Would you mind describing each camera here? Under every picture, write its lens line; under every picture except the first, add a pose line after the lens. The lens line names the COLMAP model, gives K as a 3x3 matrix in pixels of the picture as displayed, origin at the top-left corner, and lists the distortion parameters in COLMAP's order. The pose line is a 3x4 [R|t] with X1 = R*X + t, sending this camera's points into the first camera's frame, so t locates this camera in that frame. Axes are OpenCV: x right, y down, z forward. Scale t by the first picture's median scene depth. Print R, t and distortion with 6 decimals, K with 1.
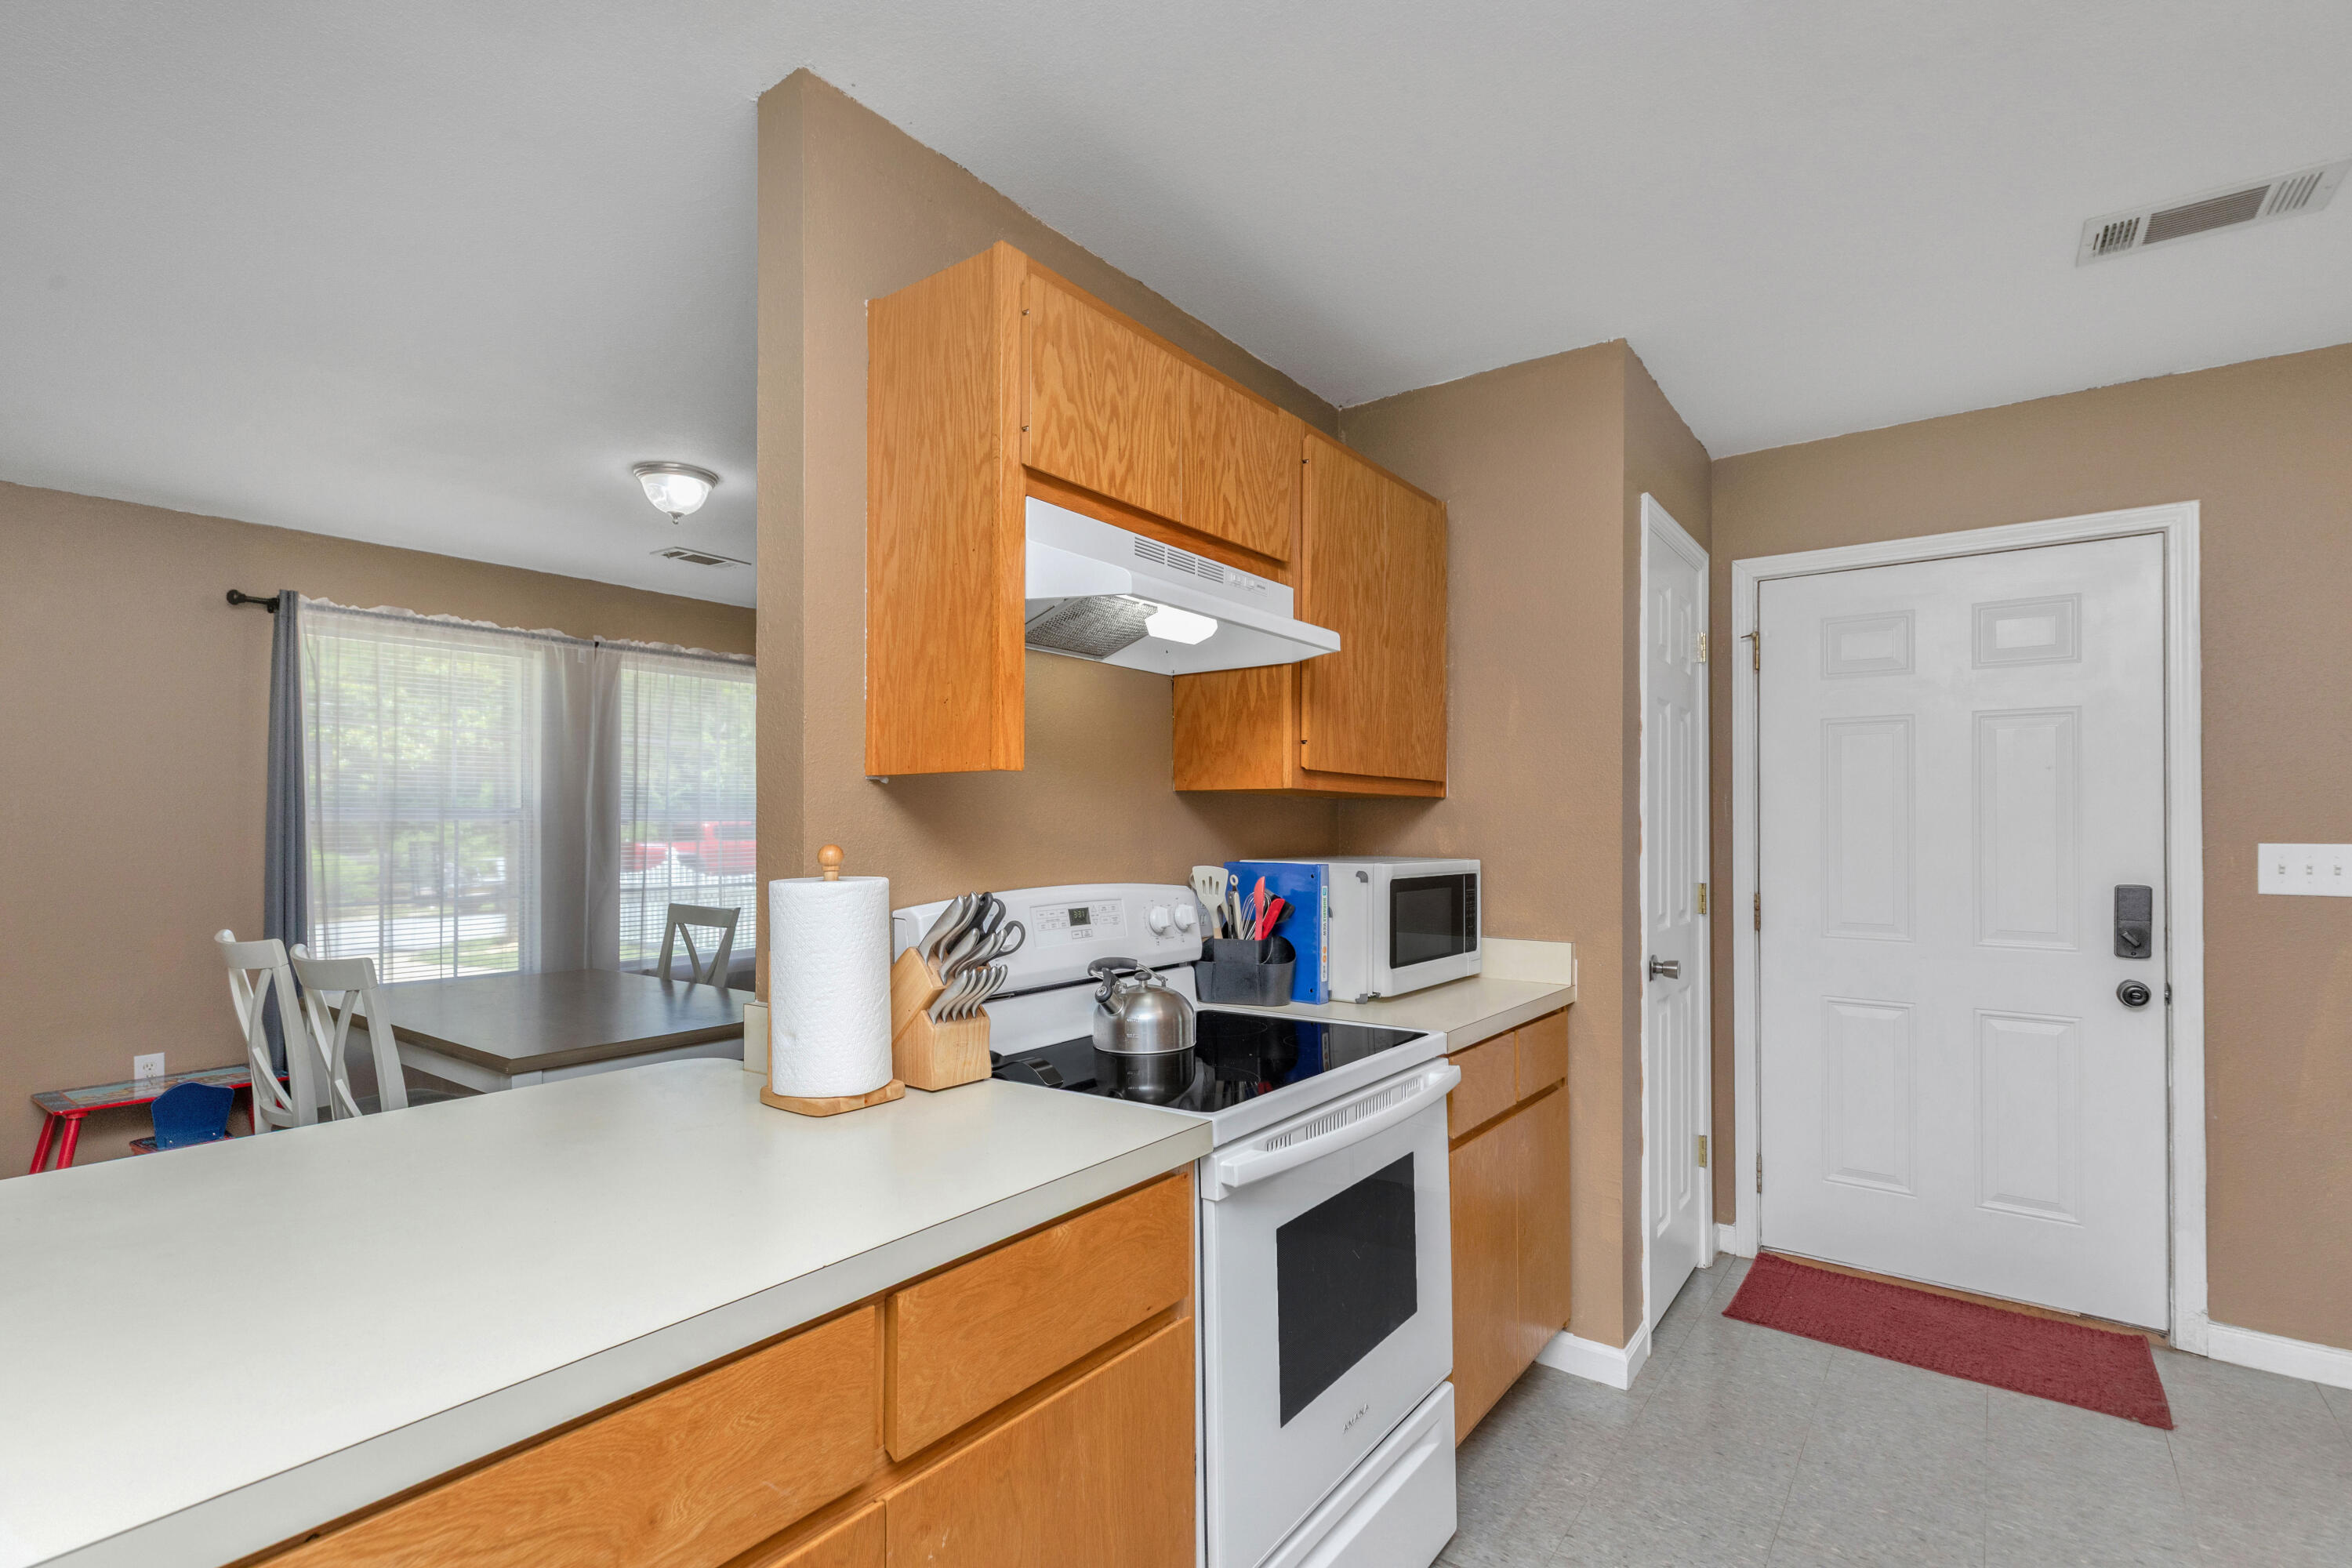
lens RADIAL K [[1084.9, 0, 1168.0], [0, 1084.9, 816.1], [0, 0, 1]] dist [0.001984, -0.000440]
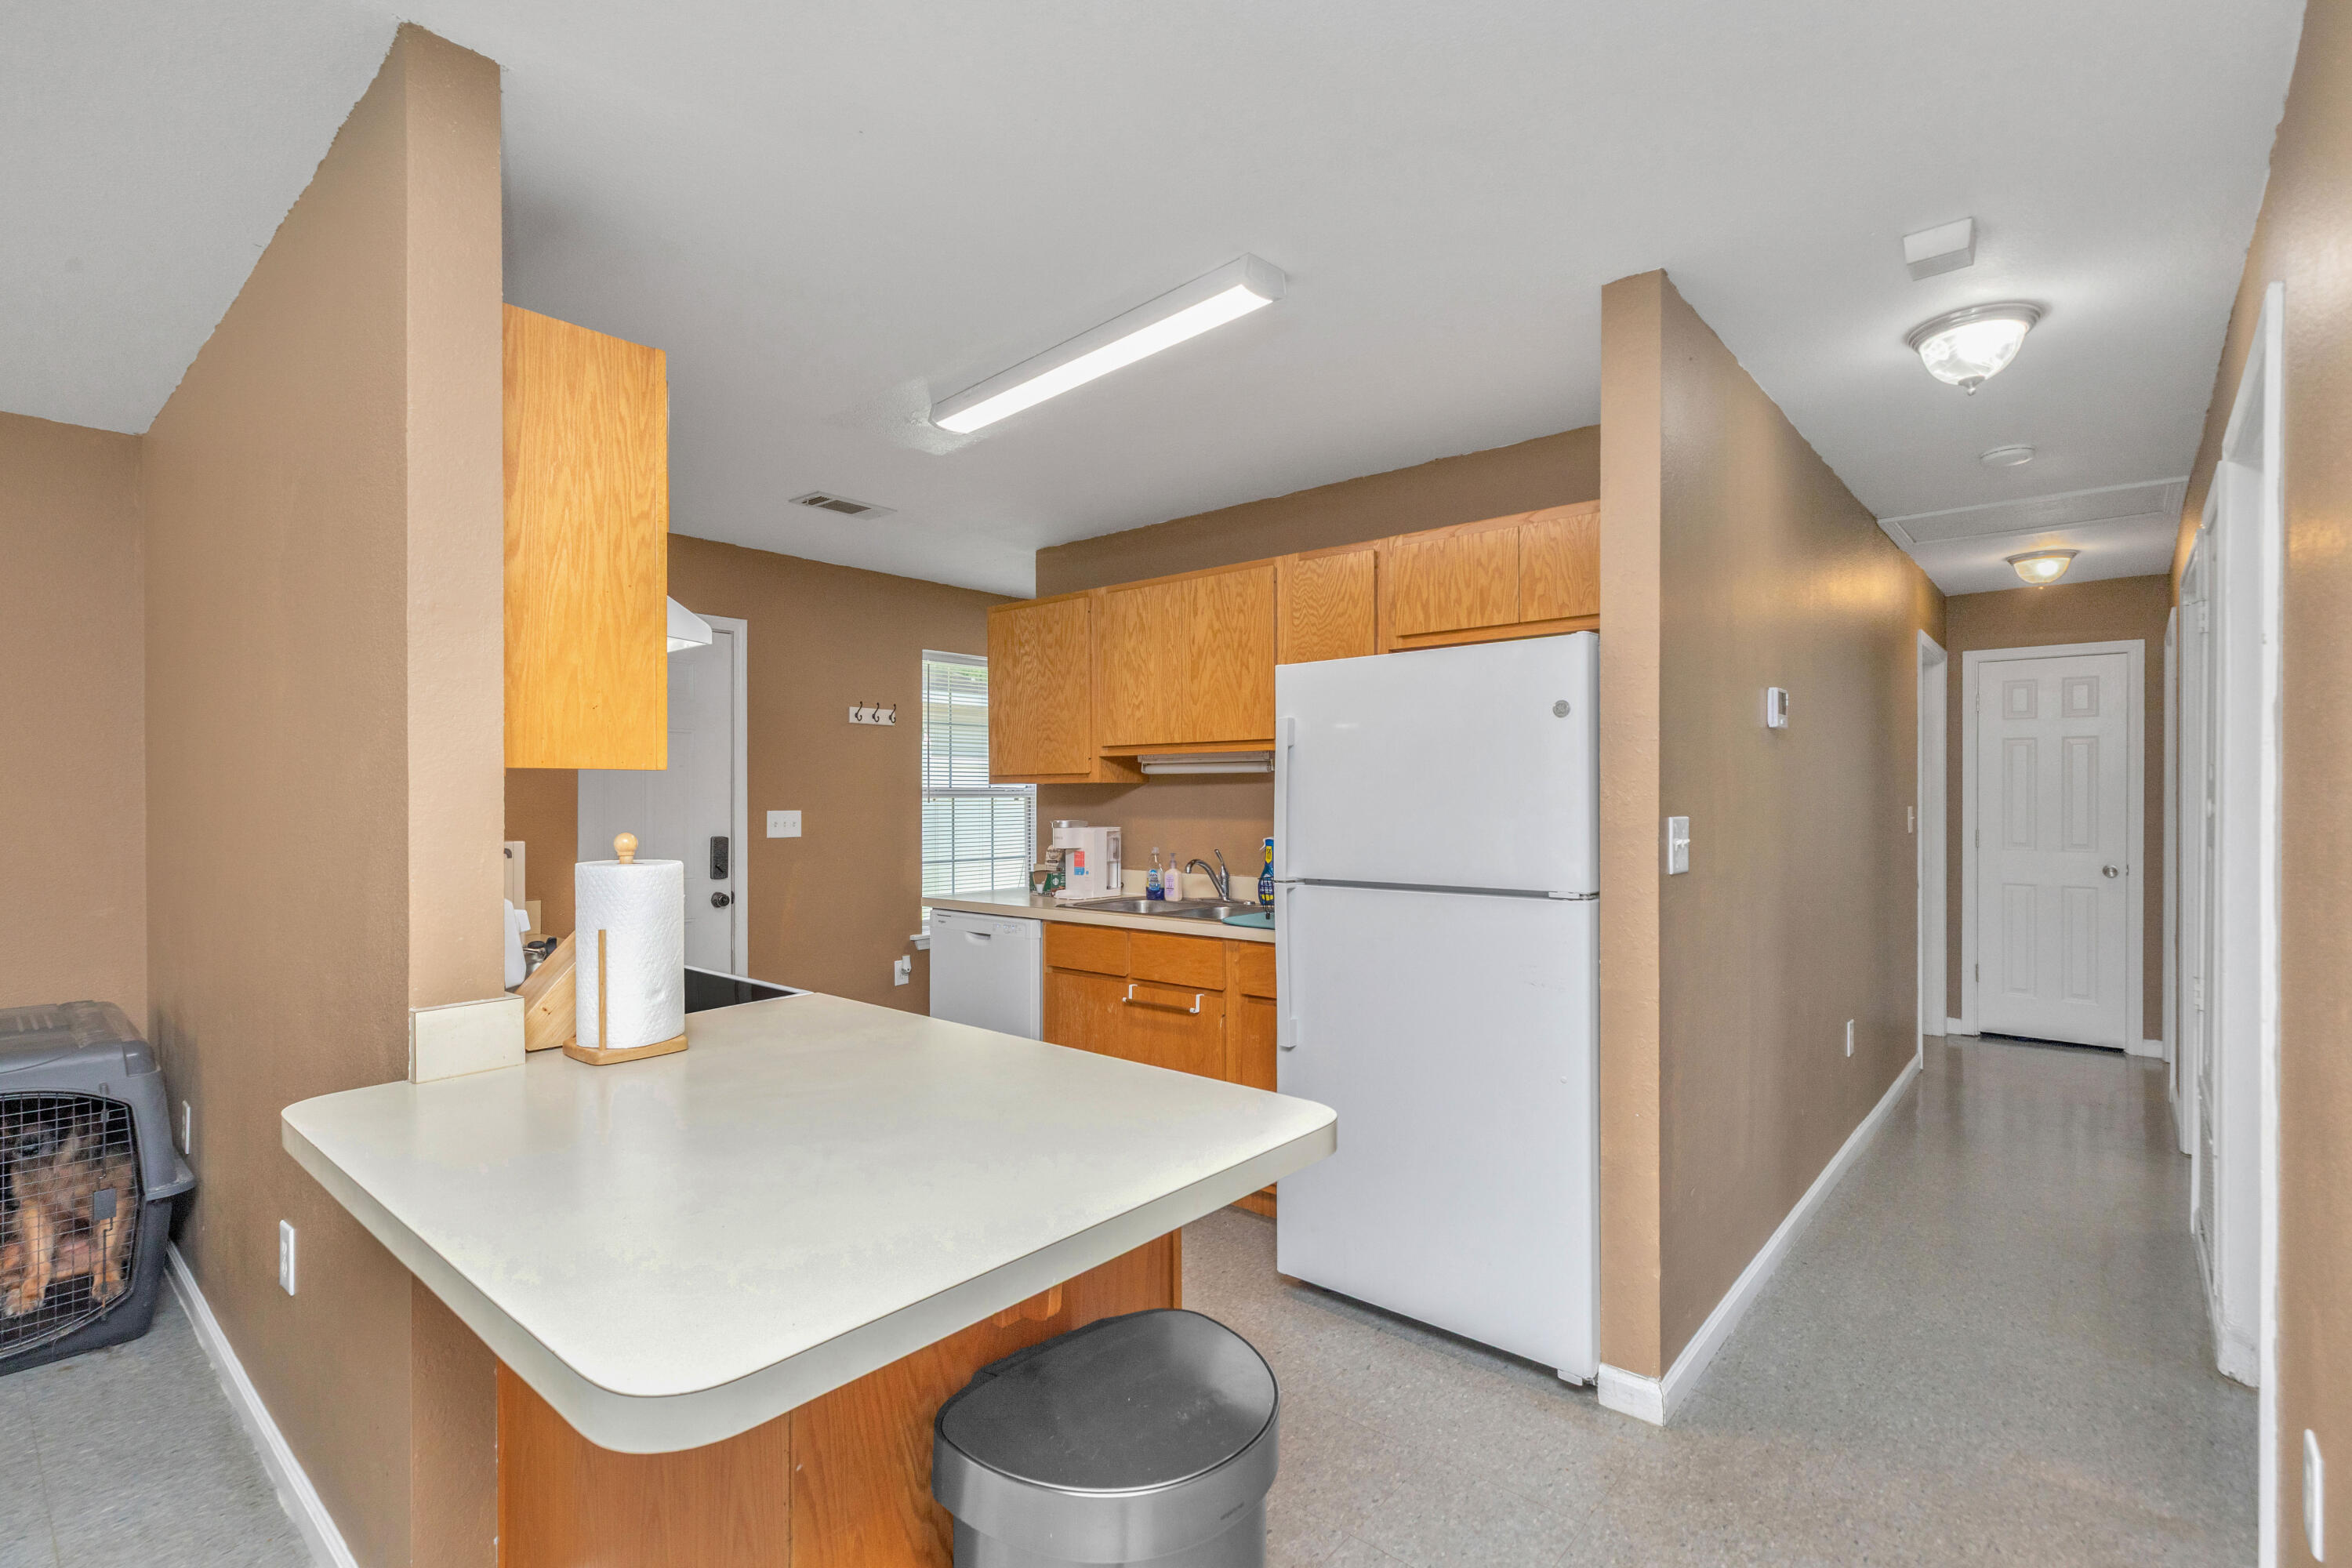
lens RADIAL K [[1077.3, 0, 1170.9], [0, 1077.3, 793.9], [0, 0, 1]] dist [0.004486, 0.000285]
pose [[0.061726, -0.001350, 0.998092, -0.961782], [-0.008026, 0.999966, 0.001849, -0.015343], [-0.998061, -0.008124, 0.061713, 0.232377]]
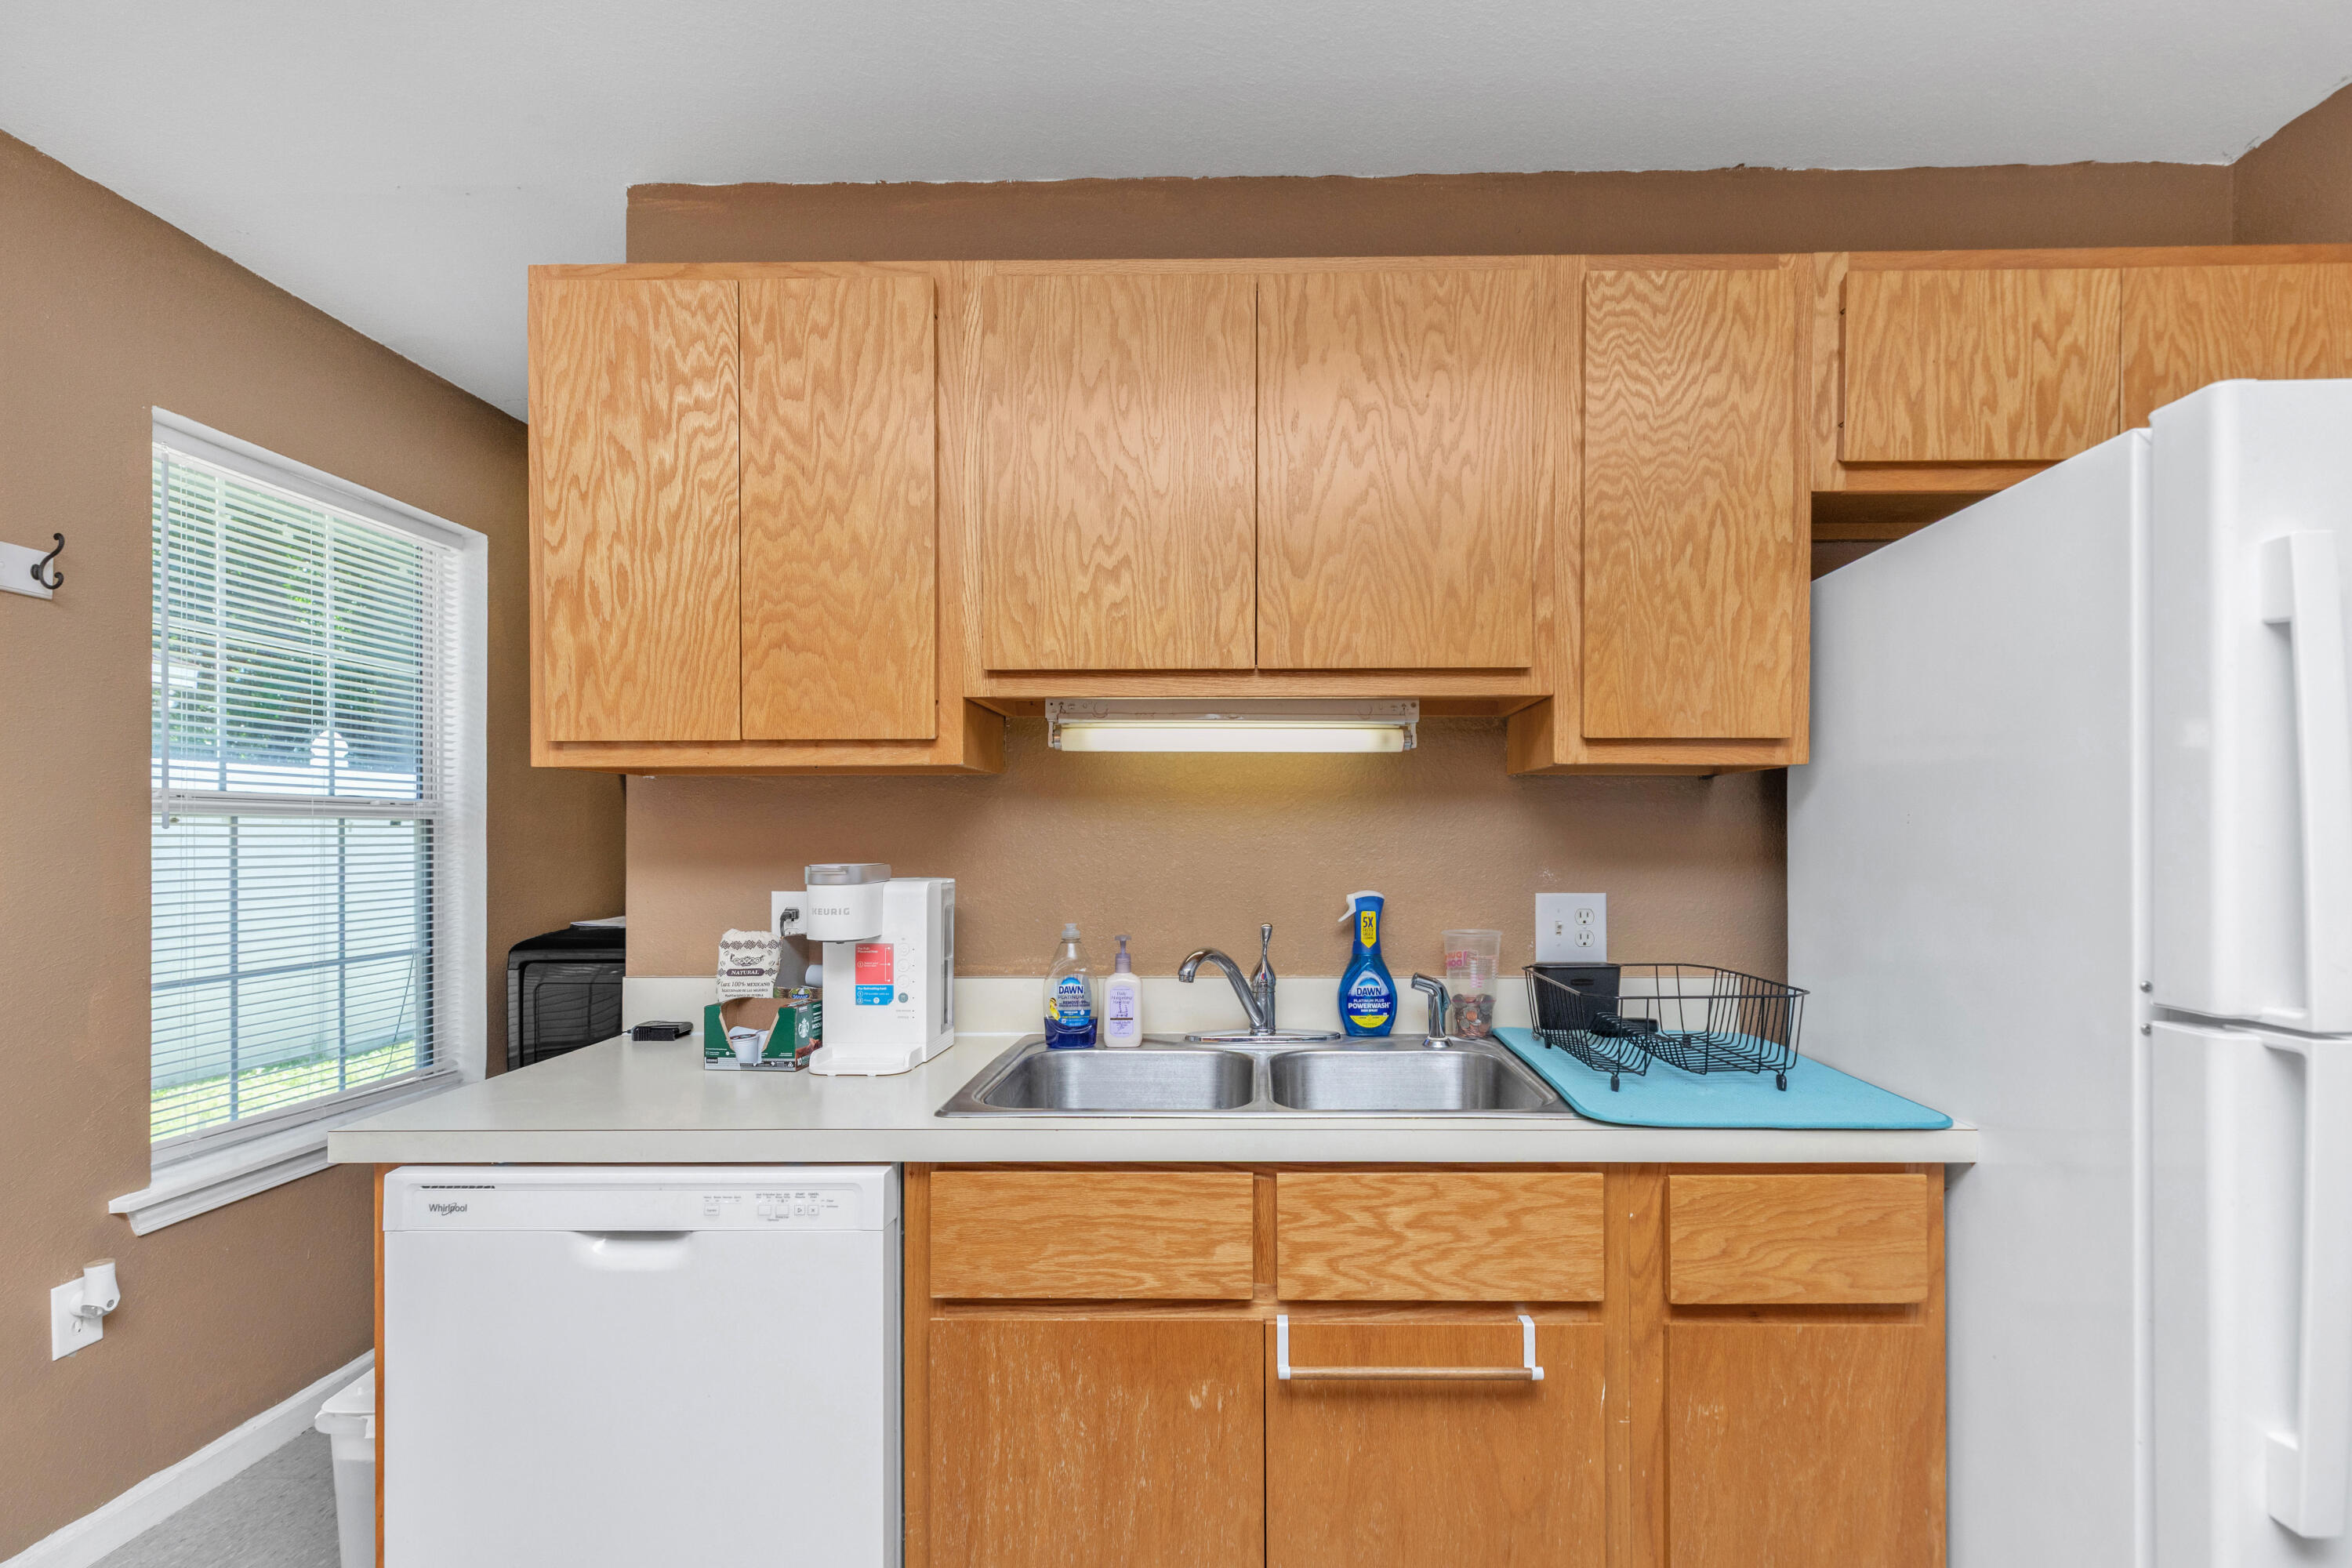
lens RADIAL K [[1084.9, 0, 1168.0], [0, 1084.9, 816.1], [0, 0, 1]] dist [0.001984, -0.000440]
pose [[-0.587137, 0.001943, 0.809485, 0.250104], [-0.008417, 0.999928, -0.008506, 0.009756], [-0.809443, -0.011807, -0.587079, 0.800321]]
